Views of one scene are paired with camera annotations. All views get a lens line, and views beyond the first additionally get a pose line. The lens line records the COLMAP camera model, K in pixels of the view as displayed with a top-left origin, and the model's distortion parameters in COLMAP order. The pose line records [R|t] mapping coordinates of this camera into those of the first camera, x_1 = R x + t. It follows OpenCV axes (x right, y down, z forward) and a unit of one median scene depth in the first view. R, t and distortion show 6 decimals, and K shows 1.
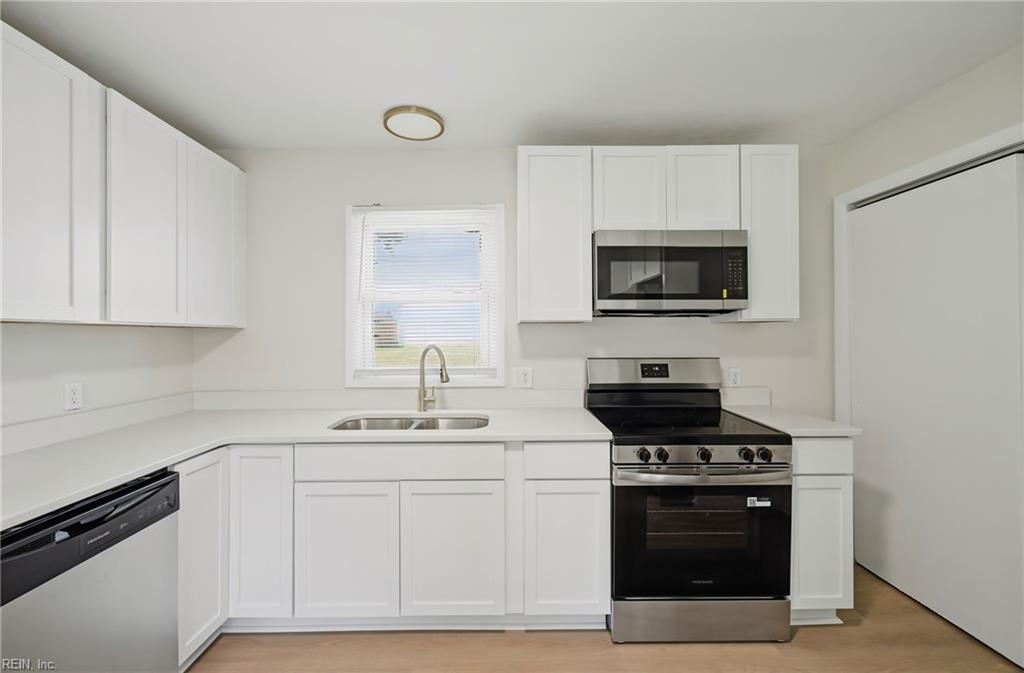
lens RADIAL K [[405.5, 0, 508.9], [0, 405.5, 333.0], [0, 0, 1]] dist [0.003997, -0.001804]
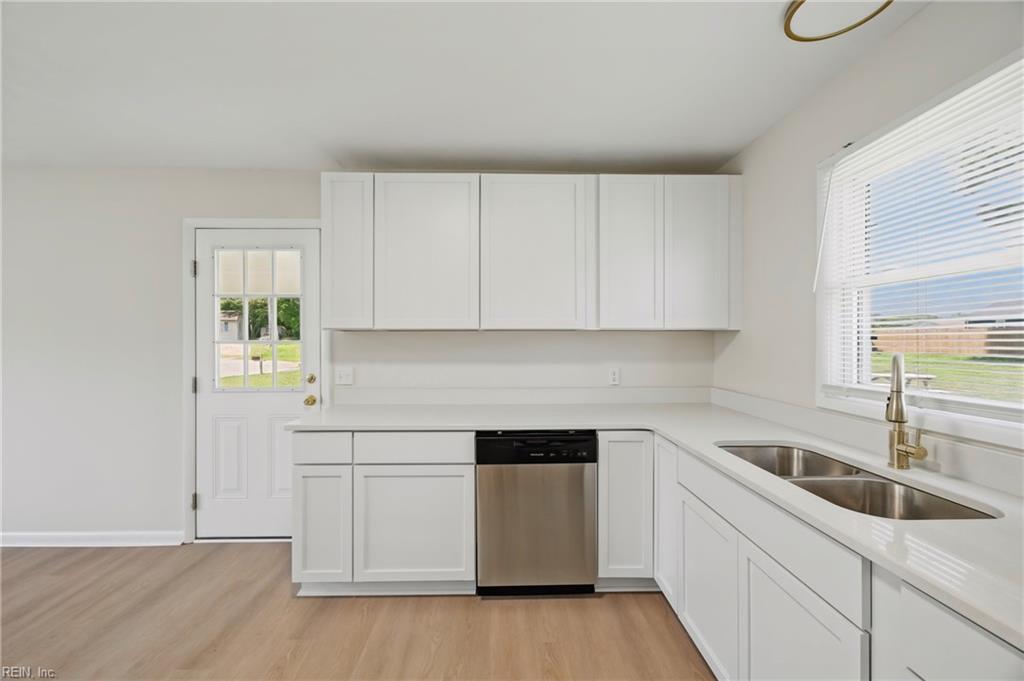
lens RADIAL K [[405.5, 0, 510.1], [0, 405.5, 339.8], [0, 0, 1]] dist [0.003997, -0.001804]
pose [[0.011485, 0.005240, -0.999920, 0.388206], [0.007873, 0.999955, 0.005331, 0.002757], [0.999903, -0.007934, 0.011443, 0.472407]]
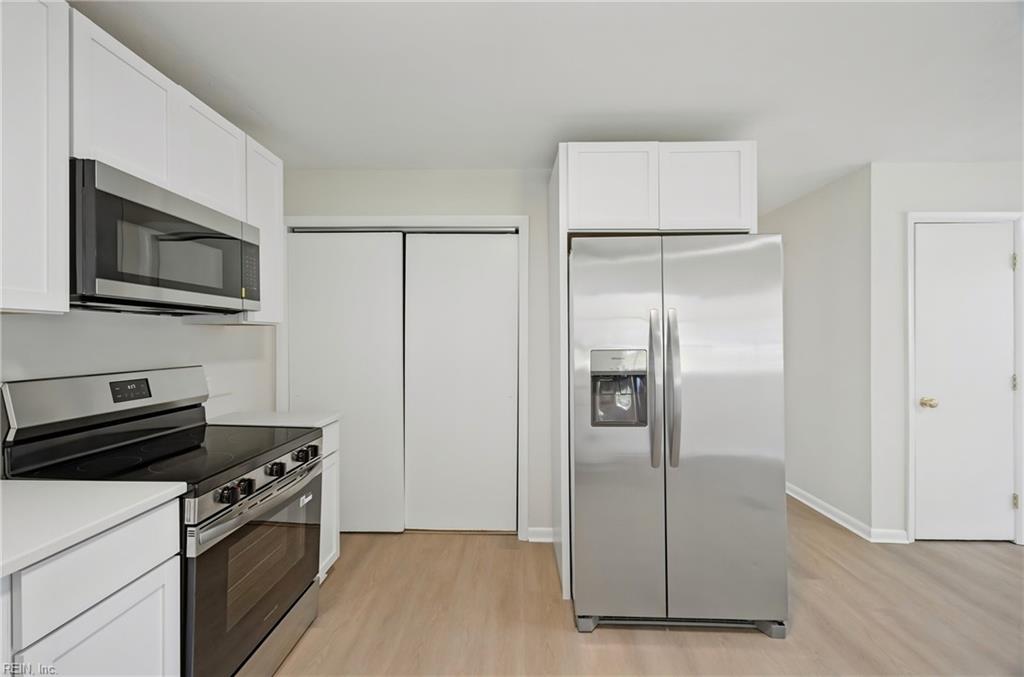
lens RADIAL K [[405.5, 0, 507.7], [0, 405.5, 335.8], [0, 0, 1]] dist [0.003997, -0.001804]
pose [[0.047232, 0.007023, 0.998859, -0.331342], [-0.003024, 0.999972, -0.006887, 0.003690], [-0.998879, -0.002695, 0.047252, 0.359535]]
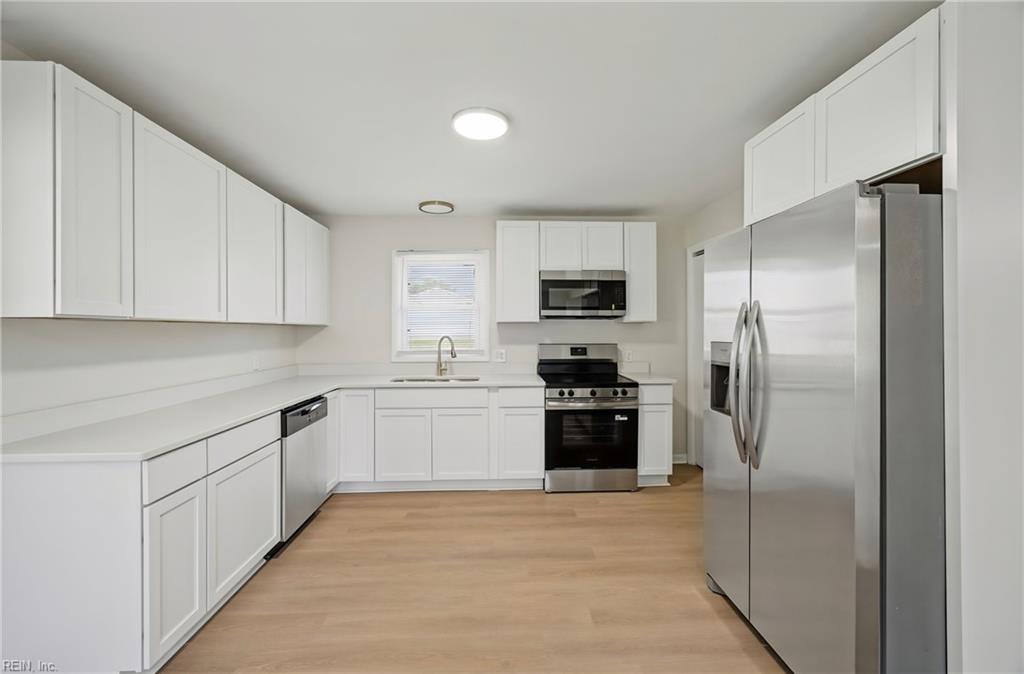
lens RADIAL K [[405.5, 0, 512.9], [0, 405.5, 328.7], [0, 0, 1]] dist [0.003997, -0.001804]
pose [[0.999209, 0.002188, 0.039695, 0.023720], [-0.002316, 0.999992, 0.003172, -0.006183], [-0.039688, -0.003262, 0.999207, -0.728461]]
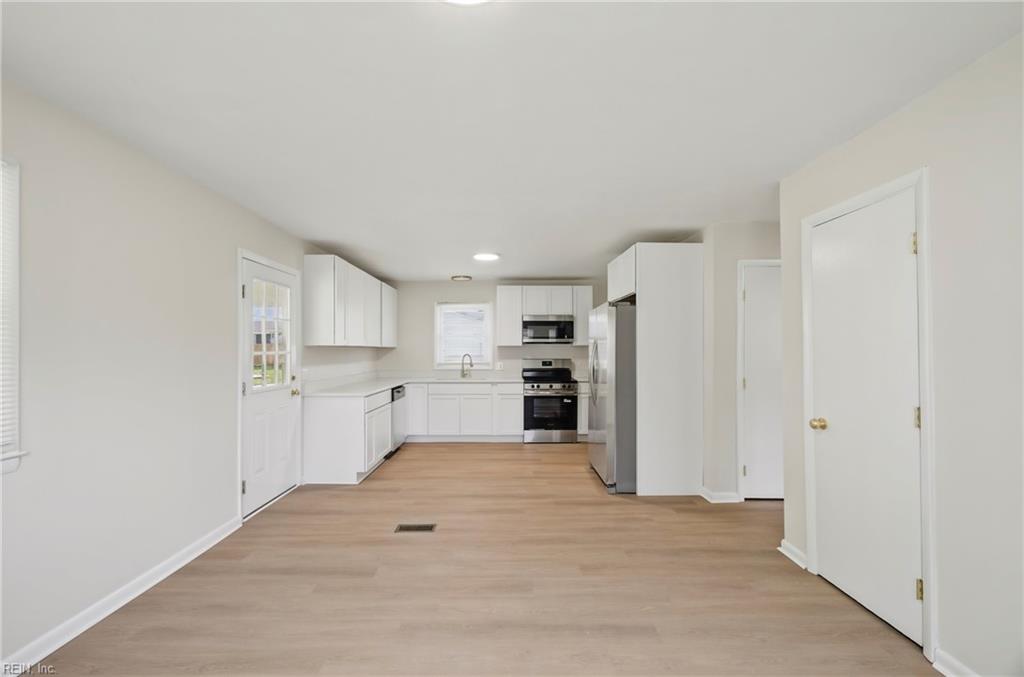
lens RADIAL K [[405.5, 0, 508.6], [0, 405.5, 349.0], [0, 0, 1]] dist [0.003997, -0.001804]
pose [[0.999987, 0.002876, 0.004166, 0.094479], [-0.002885, 0.999994, 0.002124, -0.011918], [-0.004160, -0.002136, 0.999989, -1.919657]]
